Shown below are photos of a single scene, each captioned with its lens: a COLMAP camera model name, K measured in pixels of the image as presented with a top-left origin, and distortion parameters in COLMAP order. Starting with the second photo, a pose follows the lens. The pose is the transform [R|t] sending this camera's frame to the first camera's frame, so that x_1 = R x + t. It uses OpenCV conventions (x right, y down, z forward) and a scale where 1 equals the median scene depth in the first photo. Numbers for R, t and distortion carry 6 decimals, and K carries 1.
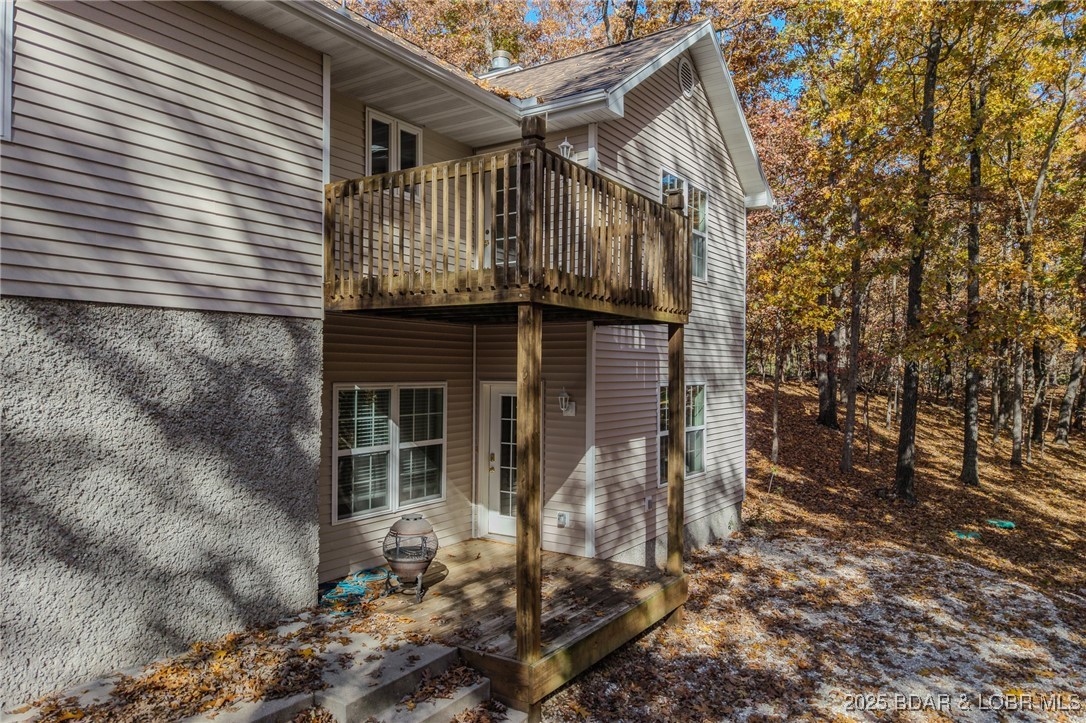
lens RADIAL K [[743.5, 0, 543.3], [0, 743.5, 360.1], [0, 0, 1]] dist [0.043866, -0.004849]
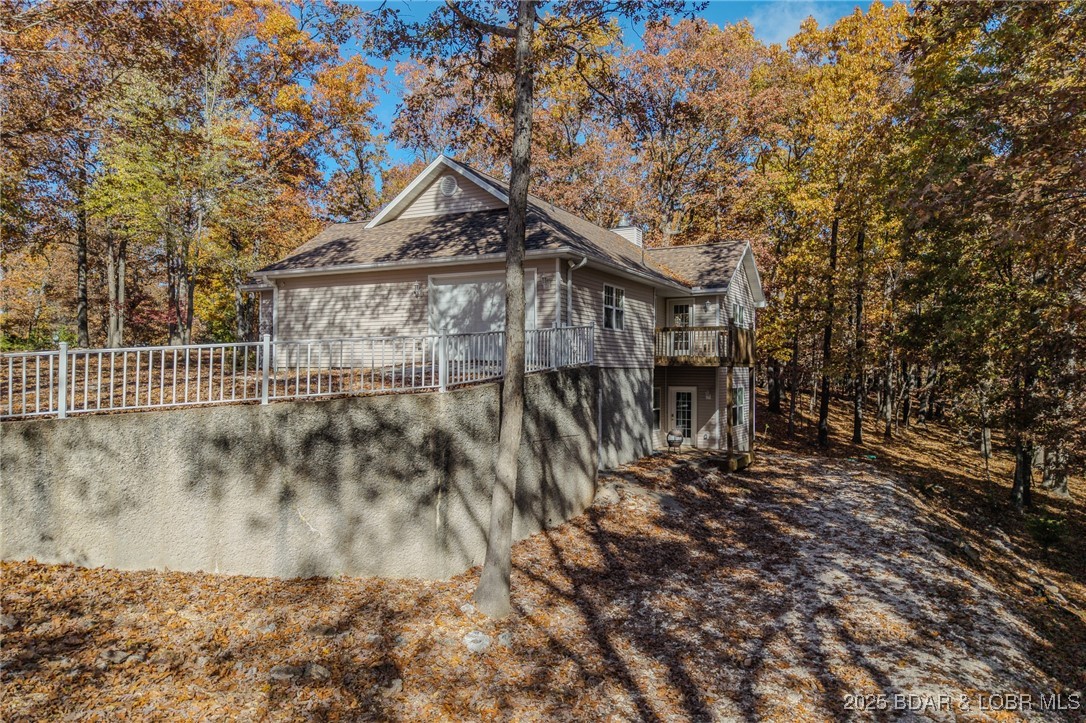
lens RADIAL K [[743.5, 0, 542.3], [0, 743.5, 360.9], [0, 0, 1]] dist [0.043866, -0.004849]
pose [[0.995455, -0.000357, 0.095235, -0.295239], [0.000433, 1.000000, -0.000776, -0.022635], [-0.095234, 0.000814, 0.995455, -0.596760]]
